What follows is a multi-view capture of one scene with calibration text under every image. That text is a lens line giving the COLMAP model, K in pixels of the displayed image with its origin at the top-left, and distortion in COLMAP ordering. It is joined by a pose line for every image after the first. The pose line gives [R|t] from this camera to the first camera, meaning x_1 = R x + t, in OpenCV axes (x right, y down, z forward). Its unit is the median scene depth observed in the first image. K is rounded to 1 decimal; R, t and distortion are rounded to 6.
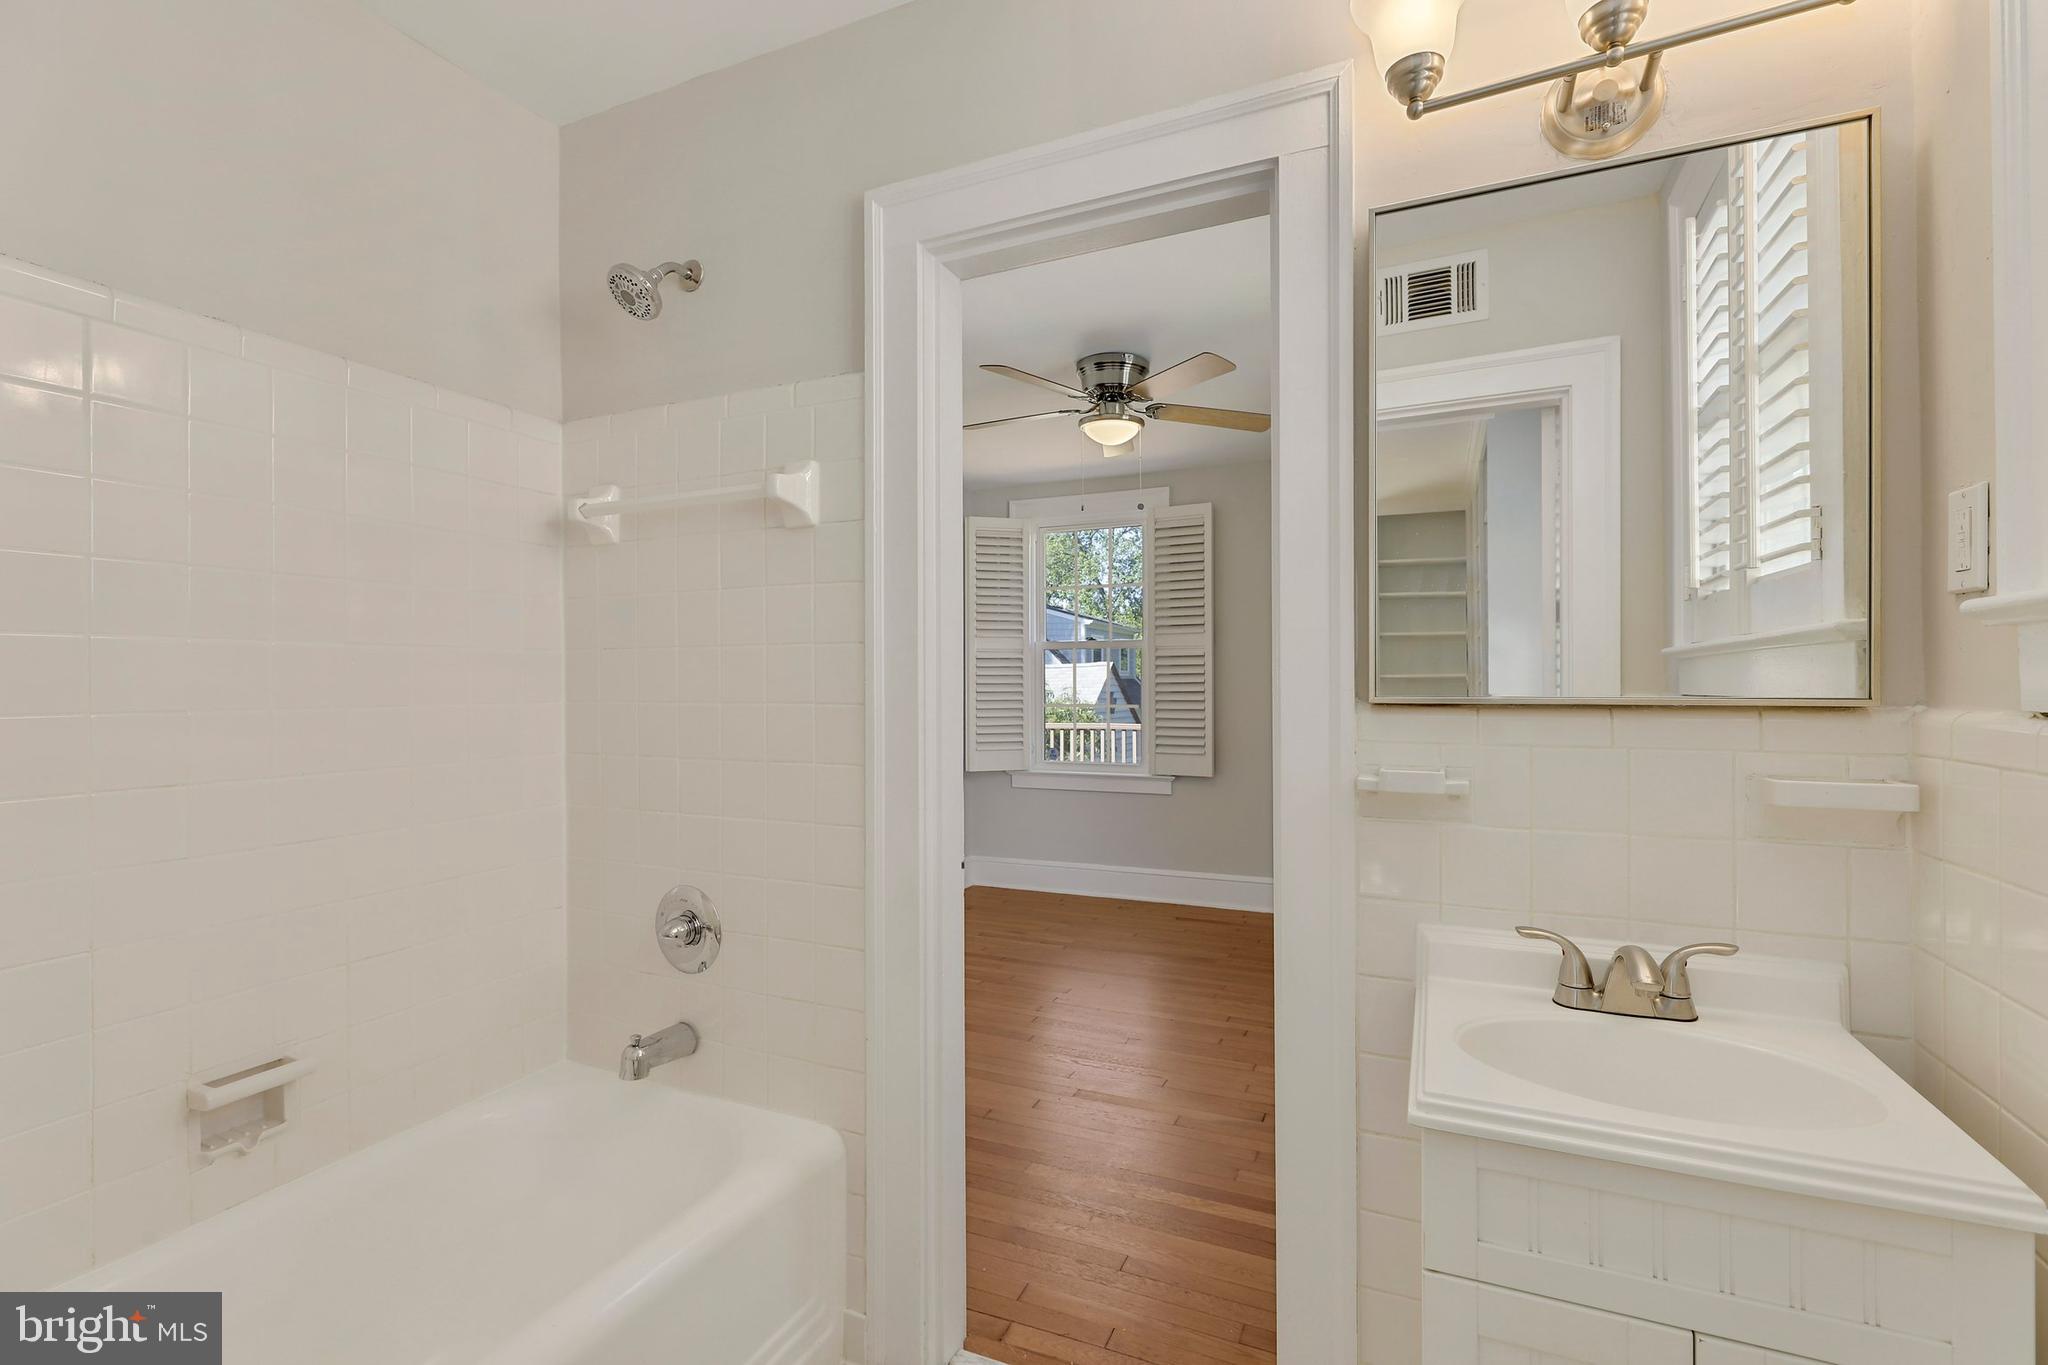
lens RADIAL K [[916.5, 0, 1031.1], [0, 916.5, 685.2], [0, 0, 1]] dist [0.001231, 0.000321]
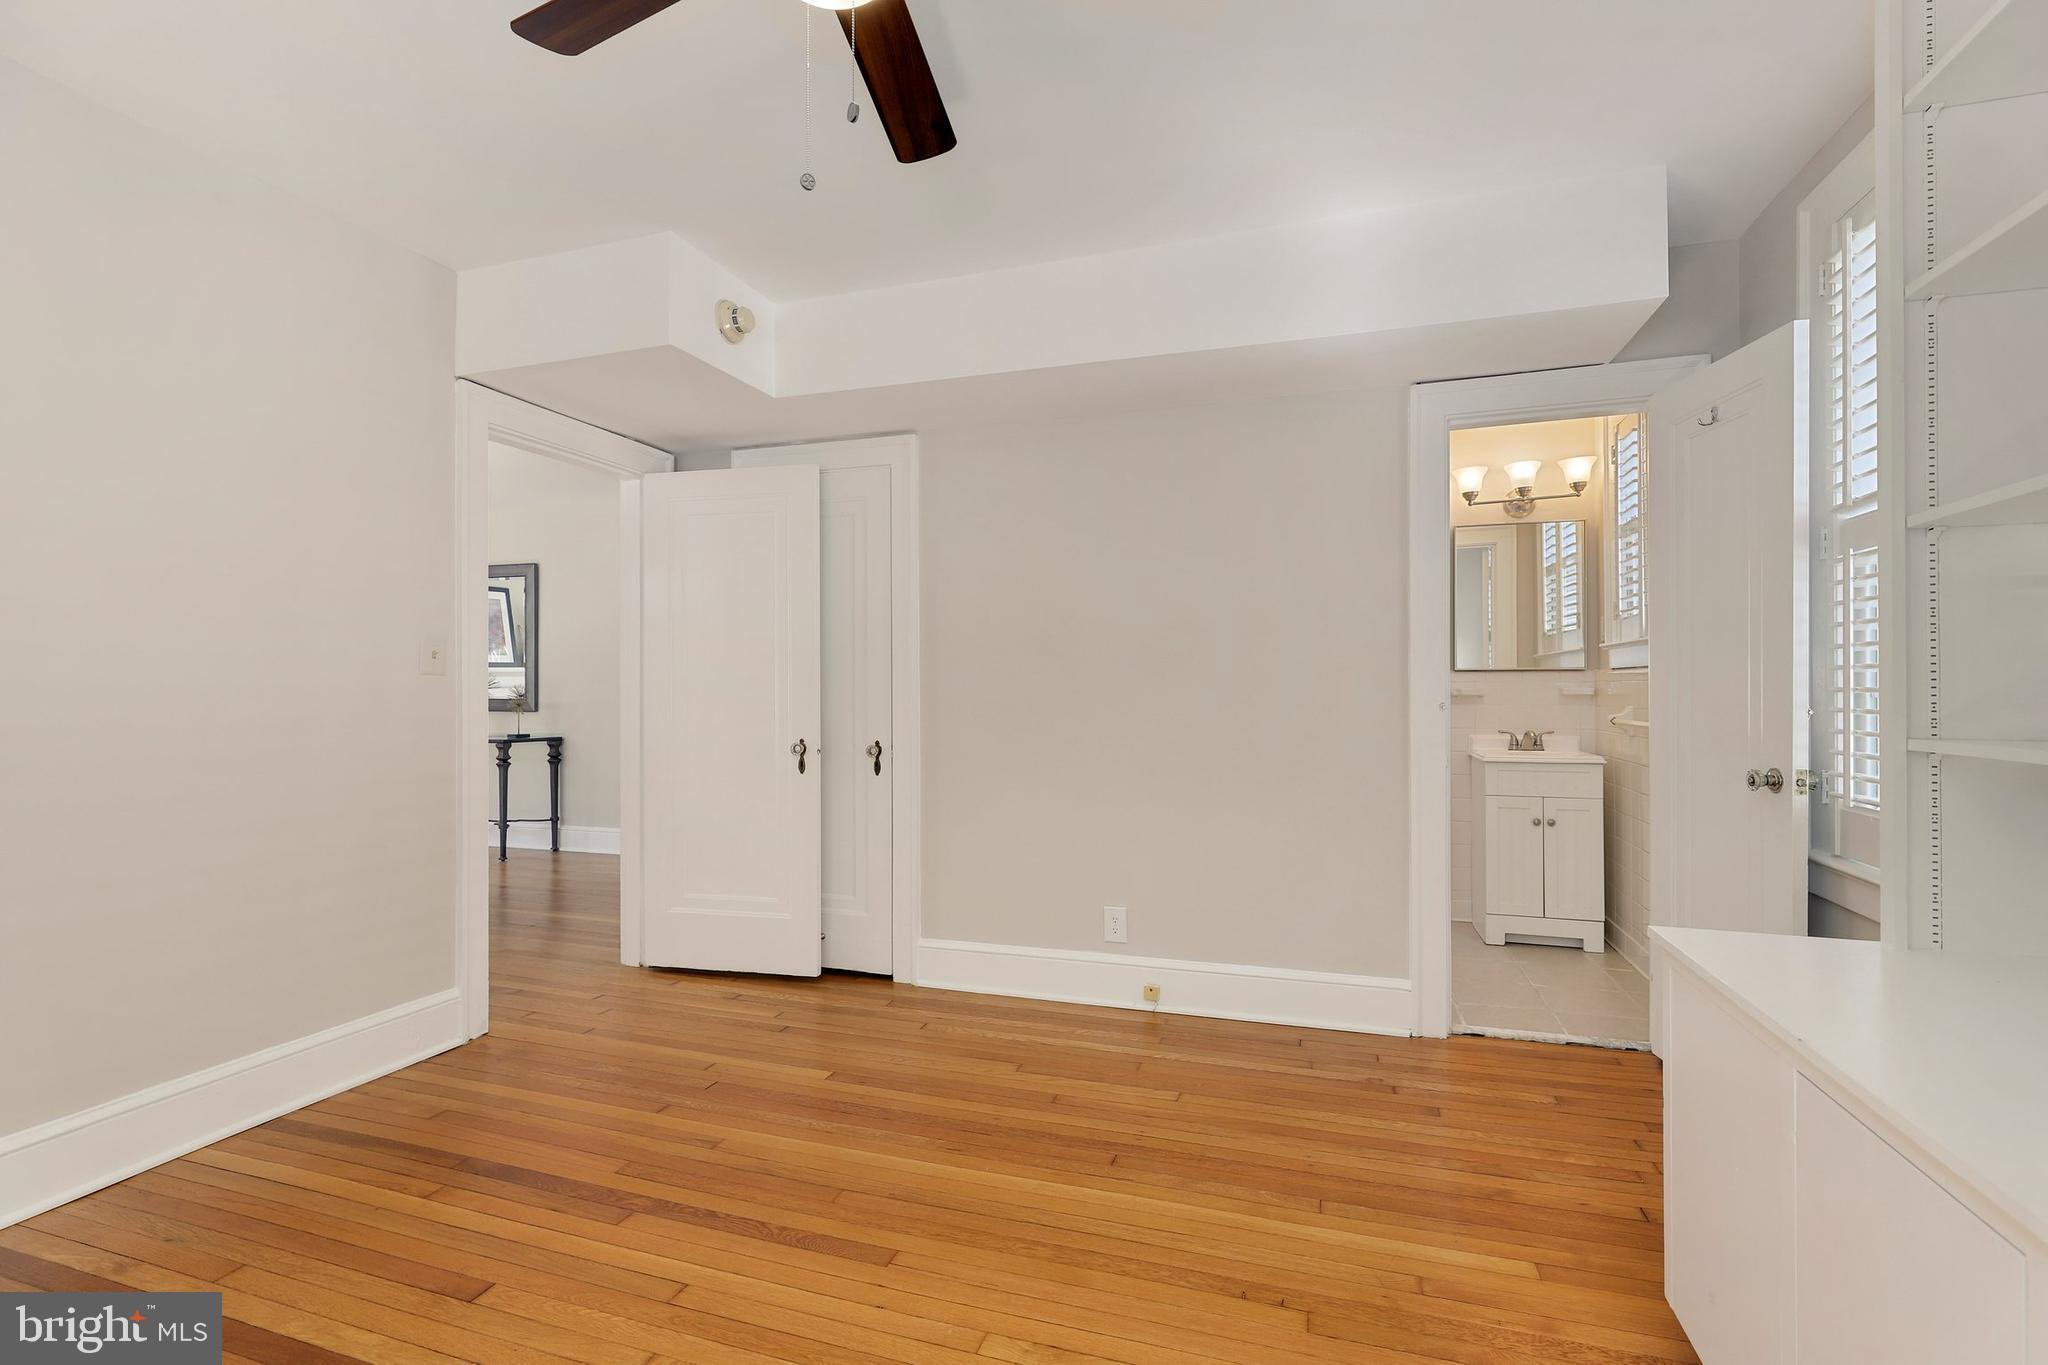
lens RADIAL K [[916.5, 0, 1031.1], [0, 916.5, 685.2], [0, 0, 1]] dist [0.001231, 0.000321]
pose [[0.994213, -0.002976, 0.107381, -1.643453], [0.003018, 0.999995, -0.000230, 0.074464], [-0.107380, 0.000553, 0.994218, -2.333651]]
